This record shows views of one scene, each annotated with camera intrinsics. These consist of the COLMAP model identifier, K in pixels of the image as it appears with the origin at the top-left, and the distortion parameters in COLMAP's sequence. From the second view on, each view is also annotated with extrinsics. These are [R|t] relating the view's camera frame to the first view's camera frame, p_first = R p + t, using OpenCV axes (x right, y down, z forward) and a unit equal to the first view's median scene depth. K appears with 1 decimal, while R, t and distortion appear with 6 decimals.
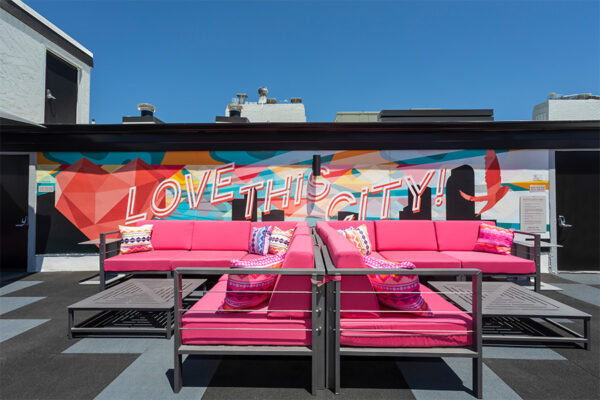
lens RADIAL K [[291.6, 0, 300.8], [0, 291.6, 200.6], [0, 0, 1]] dist [0.003220, 0.001250]
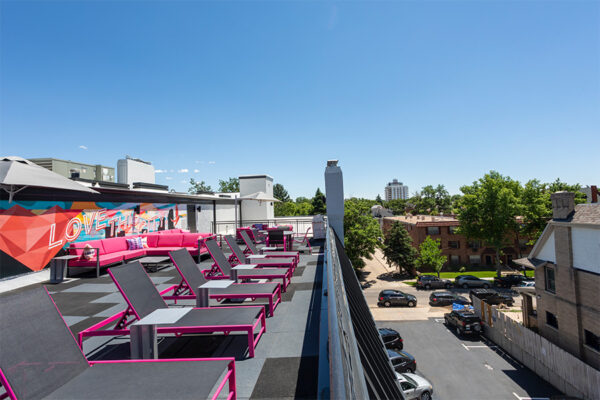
lens RADIAL K [[291.6, 0, 300.1], [0, 291.6, 201.9], [0, 0, 1]] dist [0.003220, 0.001250]
pose [[0.076196, 0.016035, 0.996964, -2.050054], [0.004192, 0.999857, -0.016402, -0.134410], [-0.997084, 0.005429, 0.076117, -0.422396]]
